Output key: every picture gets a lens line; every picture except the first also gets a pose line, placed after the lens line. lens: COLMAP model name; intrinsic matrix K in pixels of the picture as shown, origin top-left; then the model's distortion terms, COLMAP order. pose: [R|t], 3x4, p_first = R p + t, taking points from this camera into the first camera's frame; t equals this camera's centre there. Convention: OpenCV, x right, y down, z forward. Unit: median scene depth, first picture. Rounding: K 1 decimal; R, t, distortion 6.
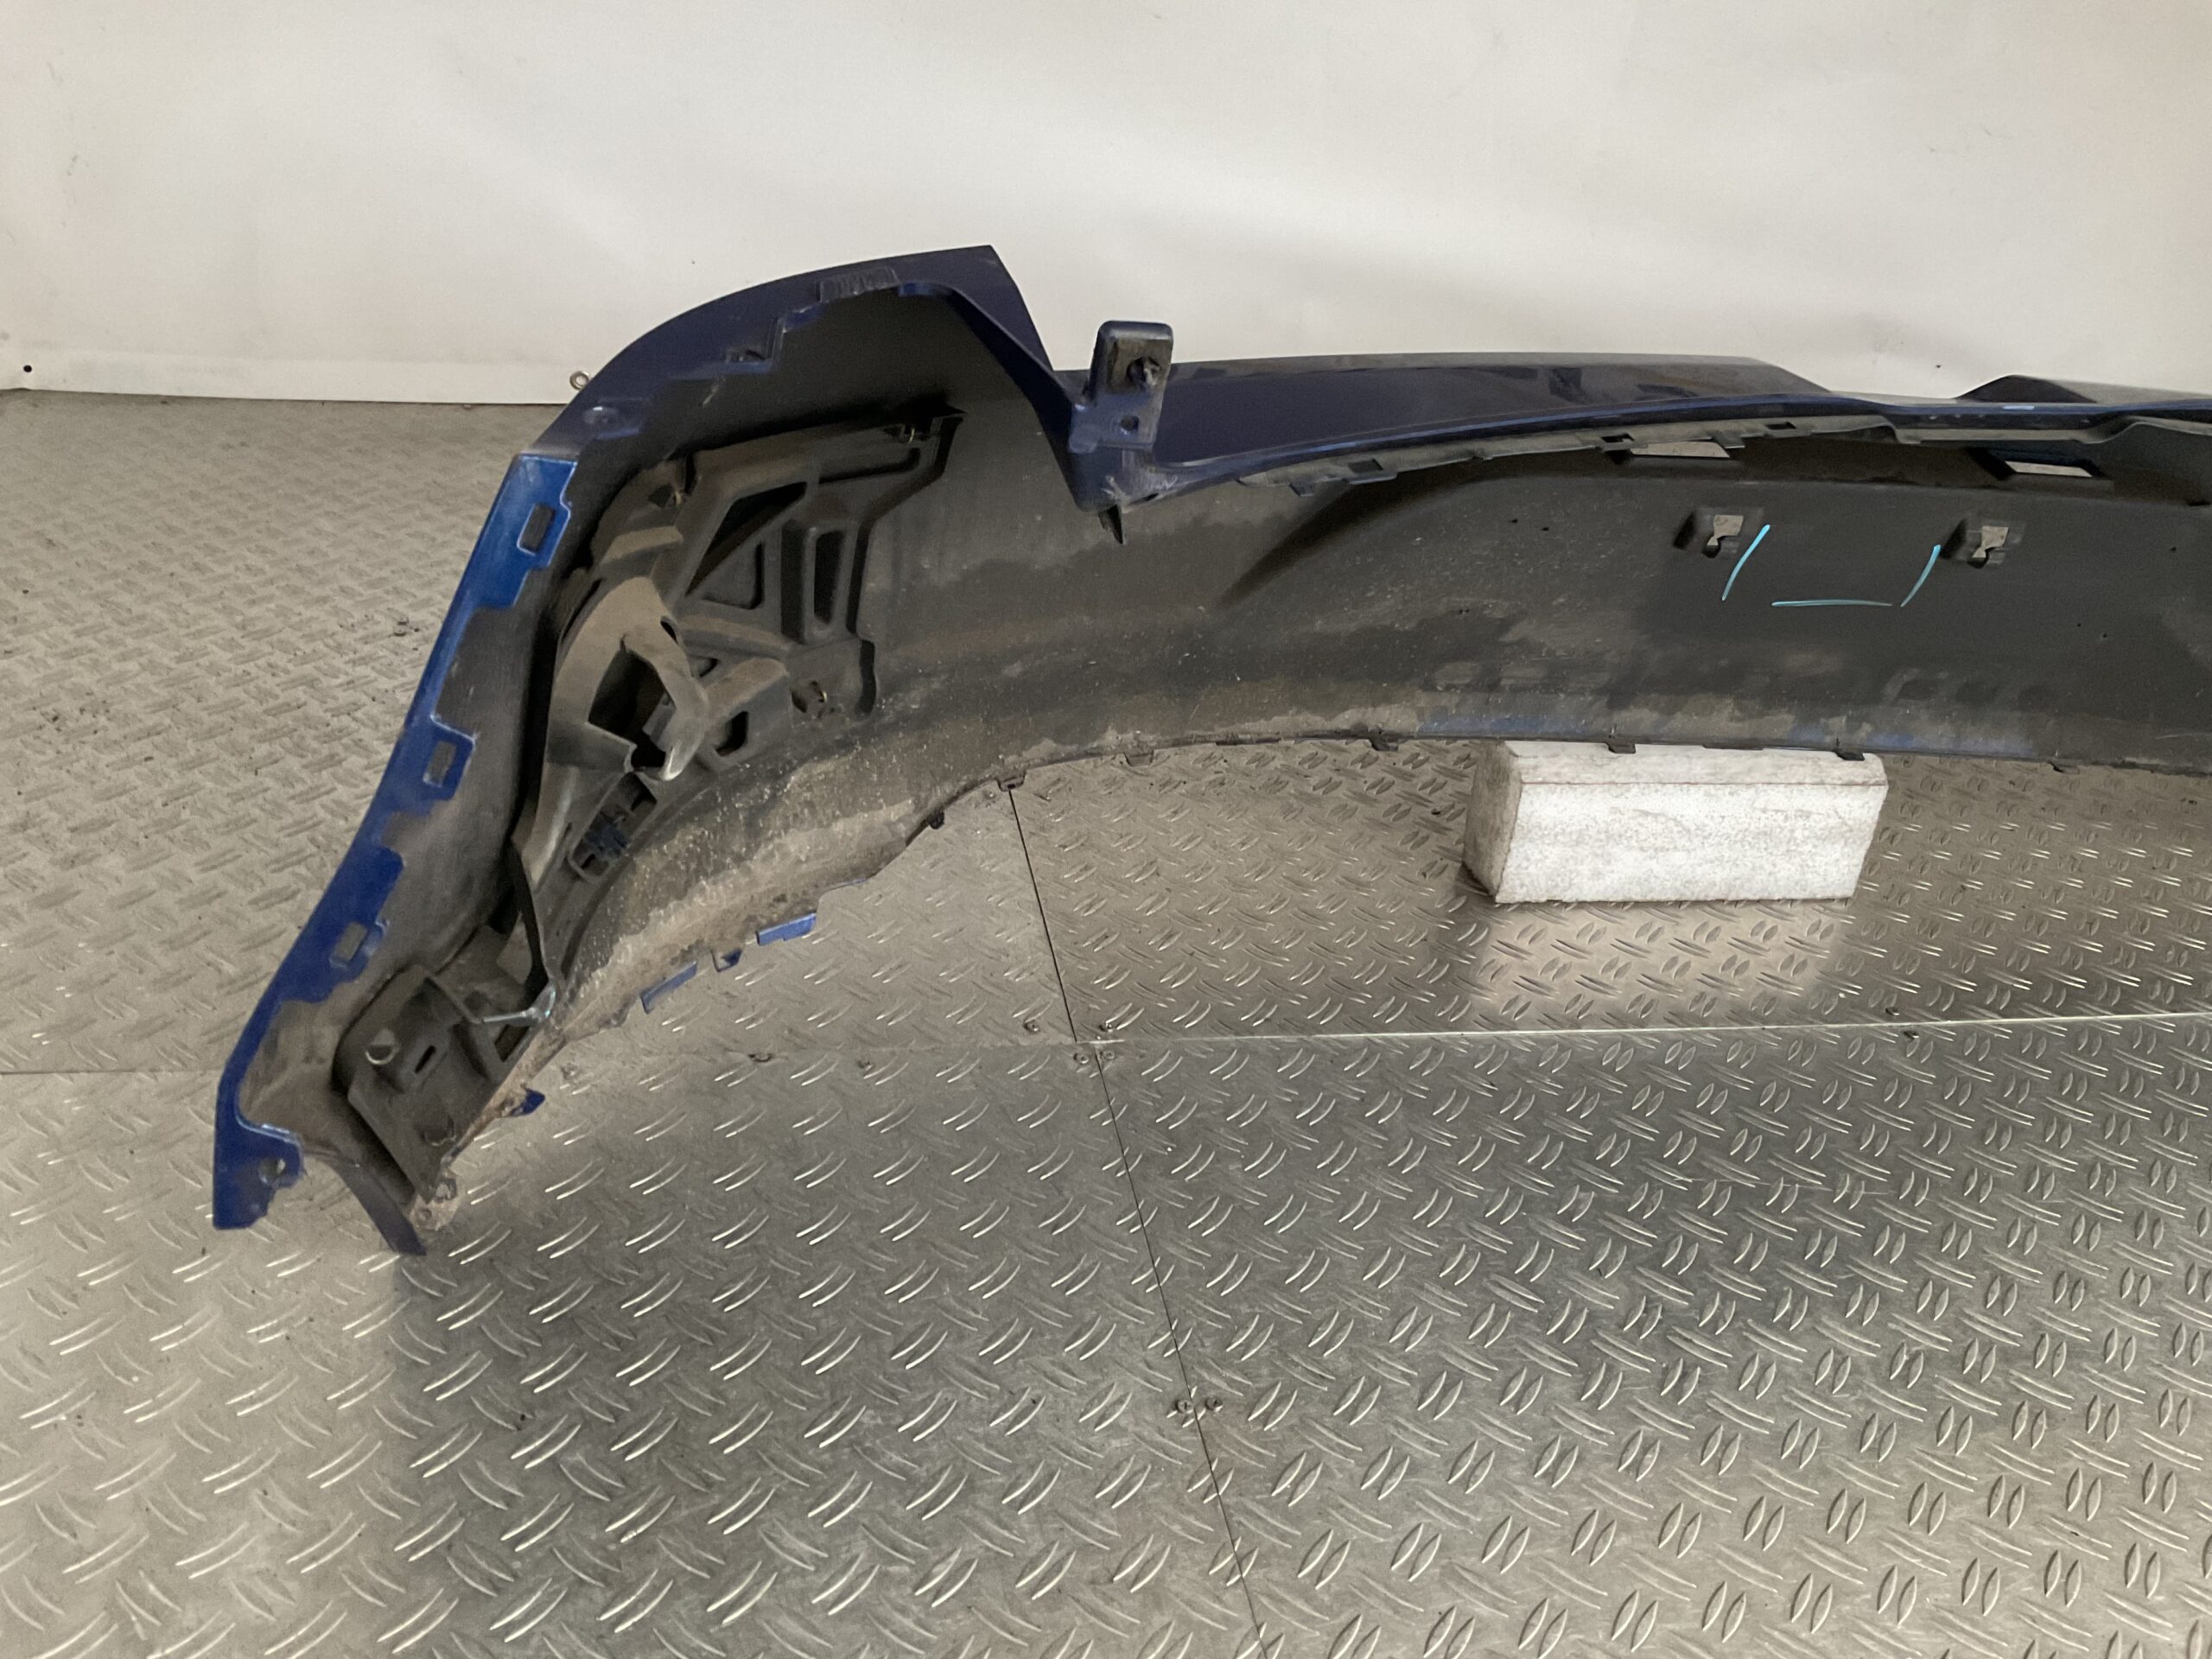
lens RADIAL K [[1874.4, 0, 1106.0], [0, 1874.4, 828.5], [0, 0, 1]] dist [0.016628, -0.007076]
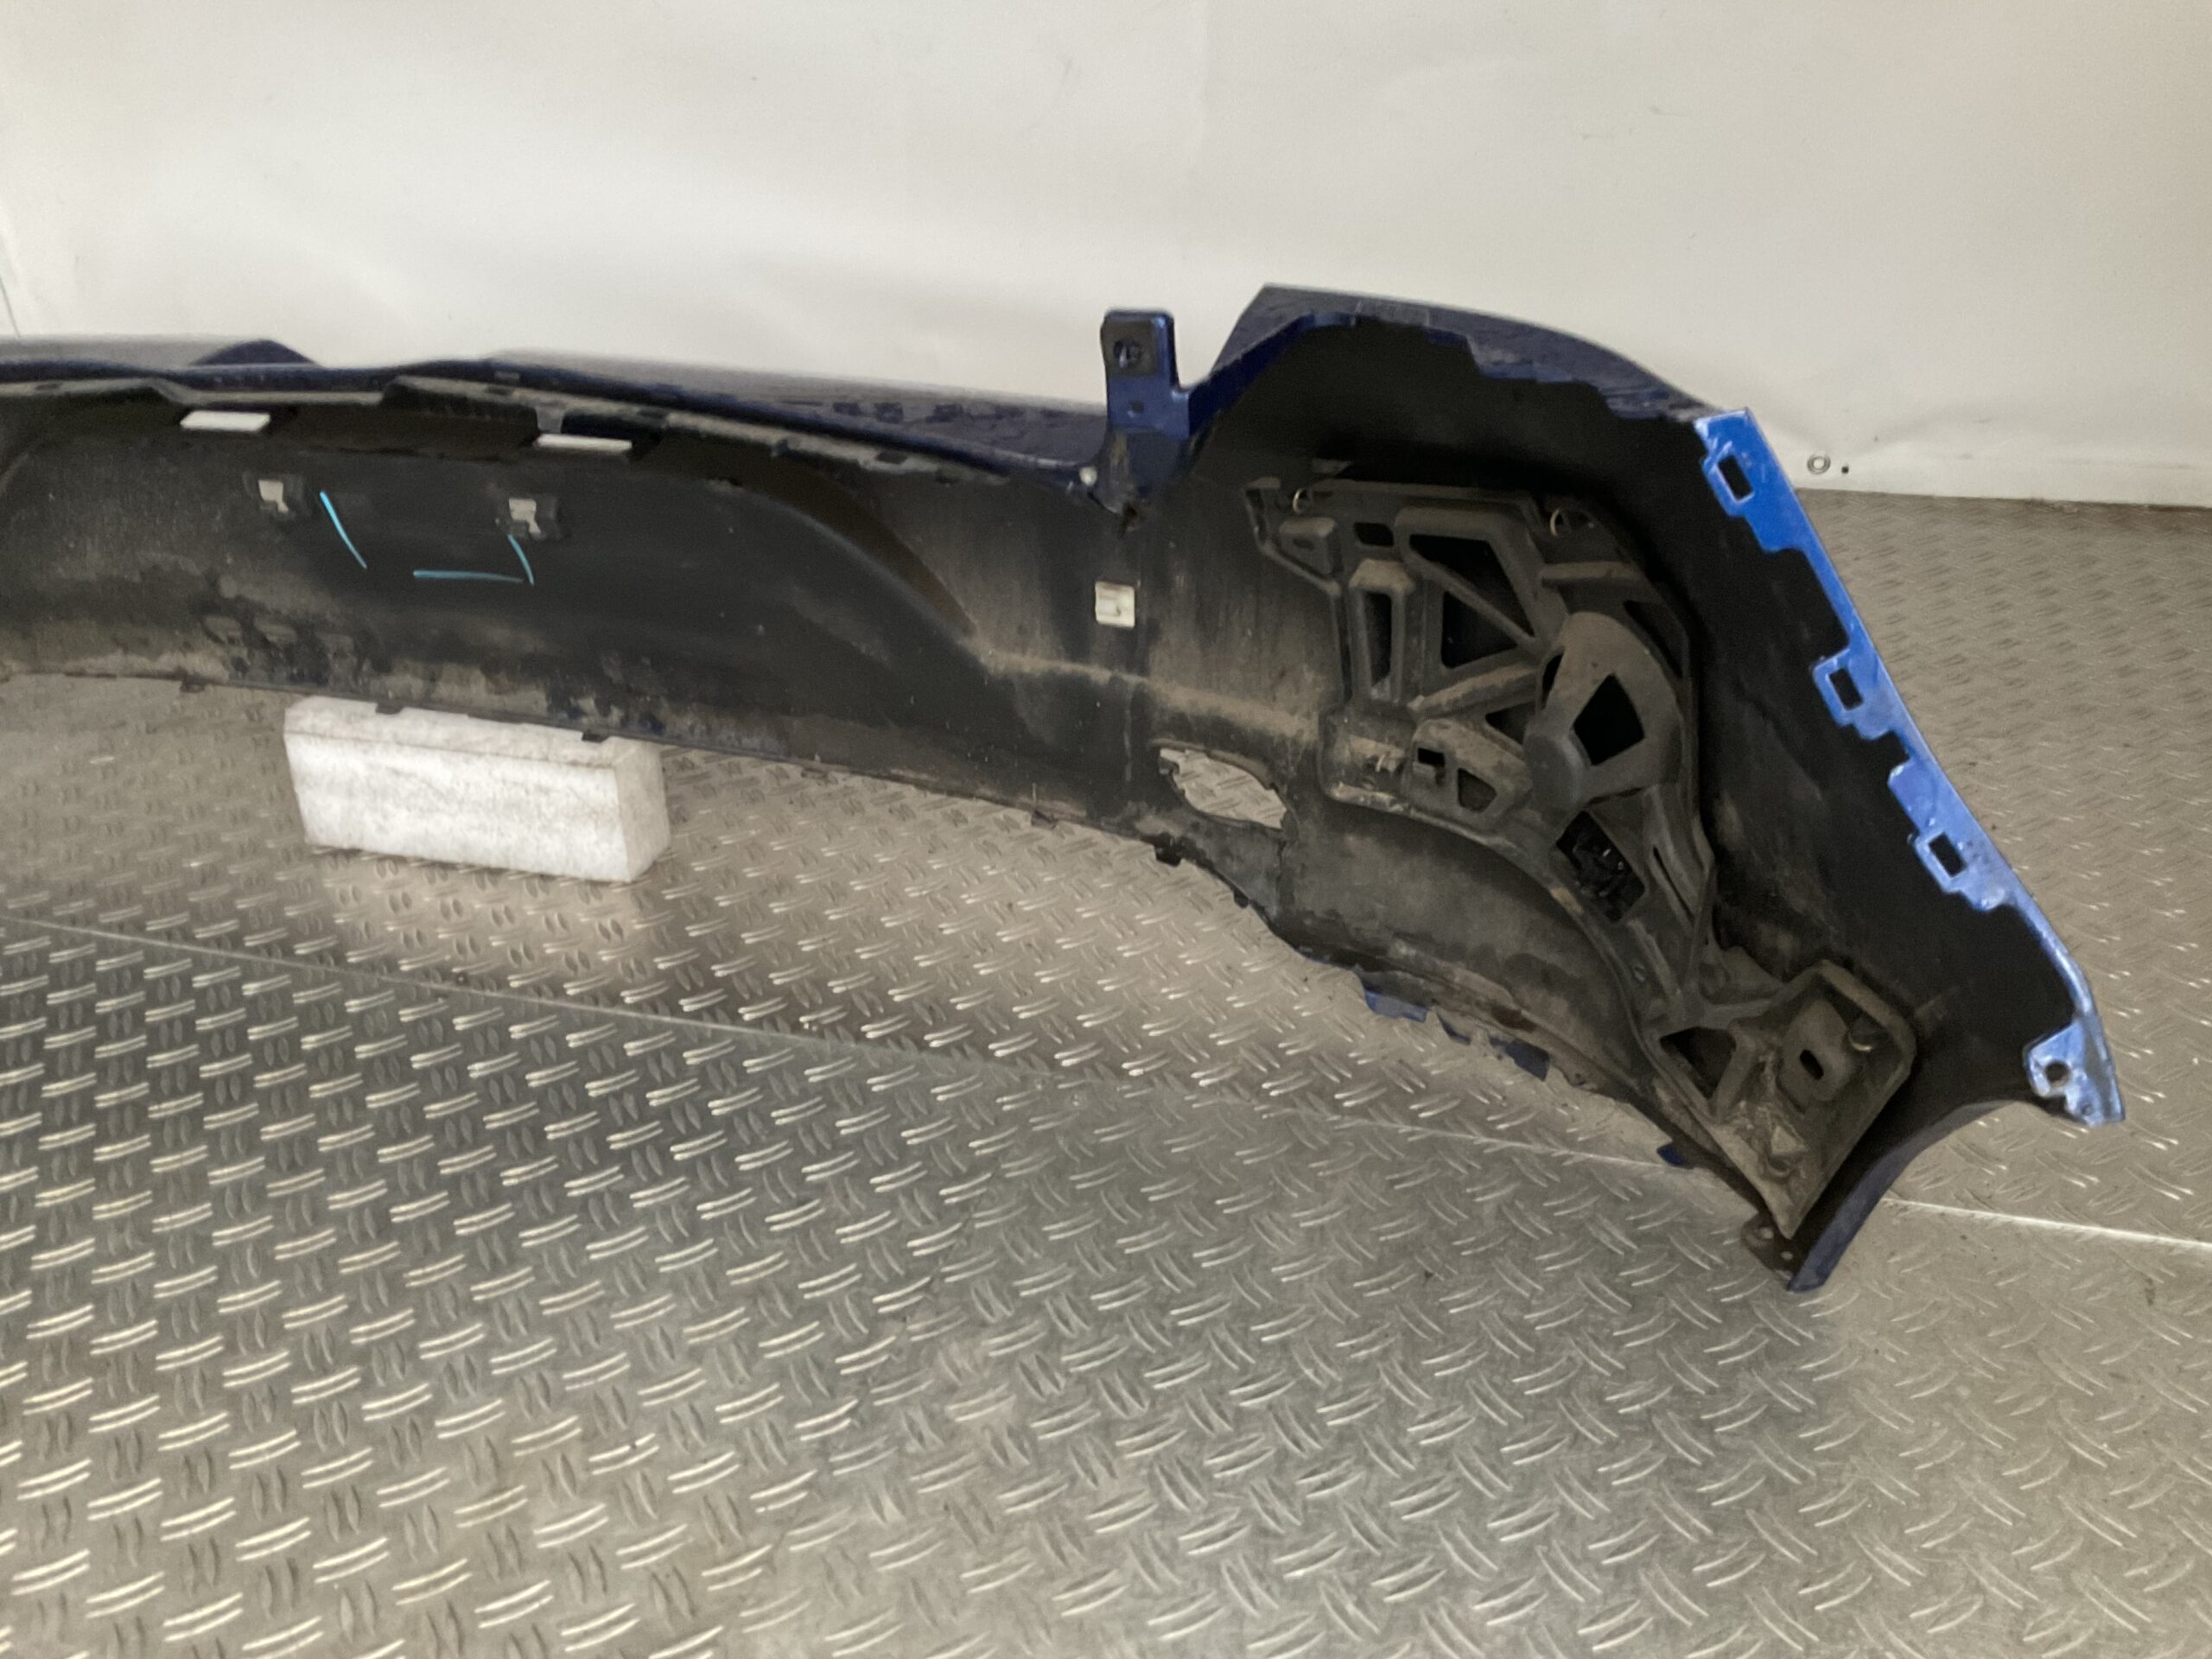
lens RADIAL K [[1874.4, 0, 1105.9], [0, 1874.4, 830.5], [0, 0, 1]] dist [0.016628, -0.007076]
pose [[0.867379, 0.098732, -0.487756, 1.154356], [-0.115517, 0.993296, -0.004362, -0.017073], [0.484055, 0.060128, 0.872969, 0.270730]]
